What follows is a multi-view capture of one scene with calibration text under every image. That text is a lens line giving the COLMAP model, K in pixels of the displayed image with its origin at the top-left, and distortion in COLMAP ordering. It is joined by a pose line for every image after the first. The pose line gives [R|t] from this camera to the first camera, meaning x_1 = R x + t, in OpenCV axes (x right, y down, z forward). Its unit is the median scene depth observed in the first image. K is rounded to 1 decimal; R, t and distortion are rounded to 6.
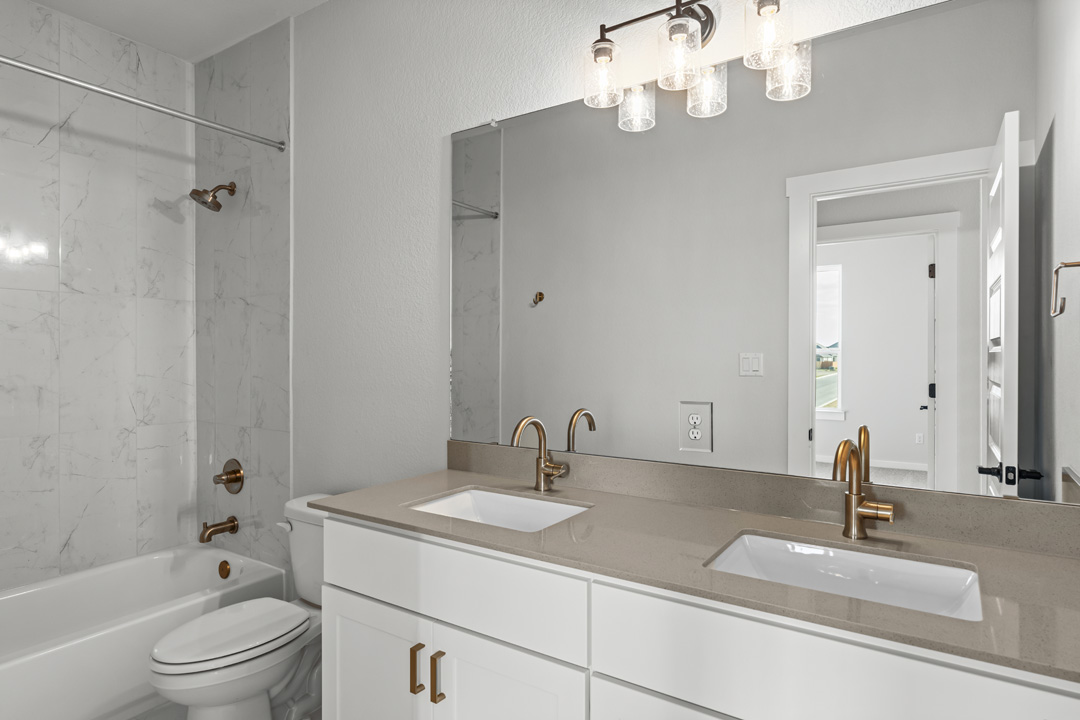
lens RADIAL K [[602.8, 0, 544.2], [0, 602.8, 358.4], [0, 0, 1]] dist [0.001502, 0.000945]
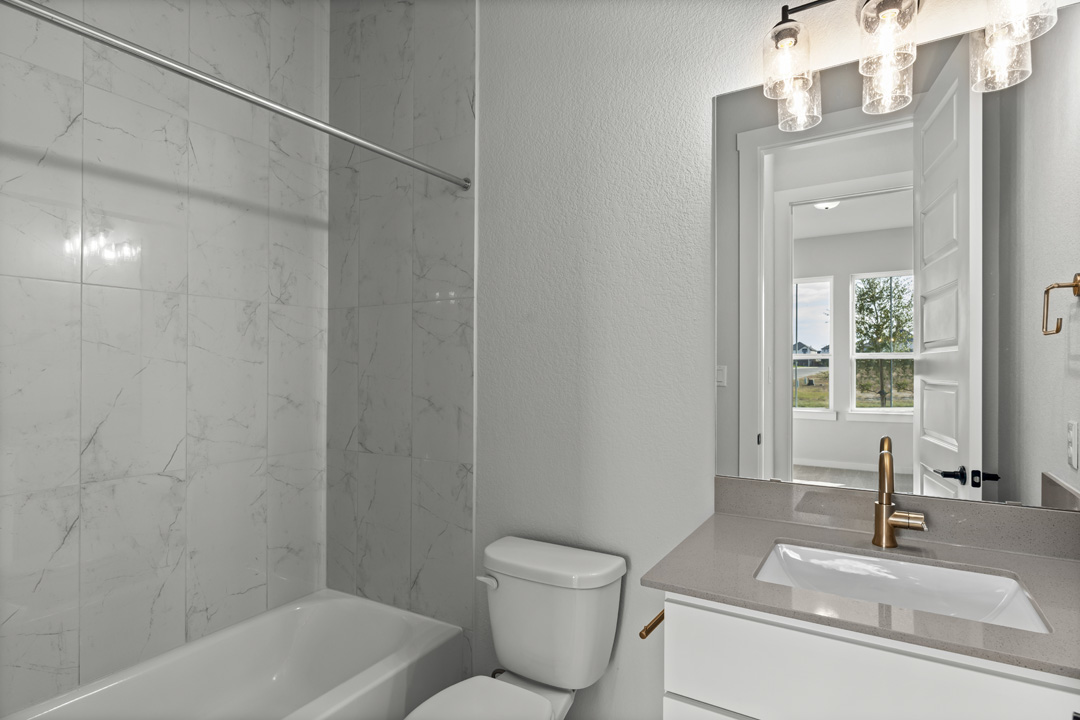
lens RADIAL K [[552.6, 0, 536.3], [0, 552.6, 359.7], [0, 0, 1]] dist [-0.004434, -0.002244]
pose [[0.999524, 0.000173, 0.030841, -0.113129], [0.000469, 0.999784, -0.020801, -0.001332], [-0.030838, 0.020806, 0.999308, 0.073051]]
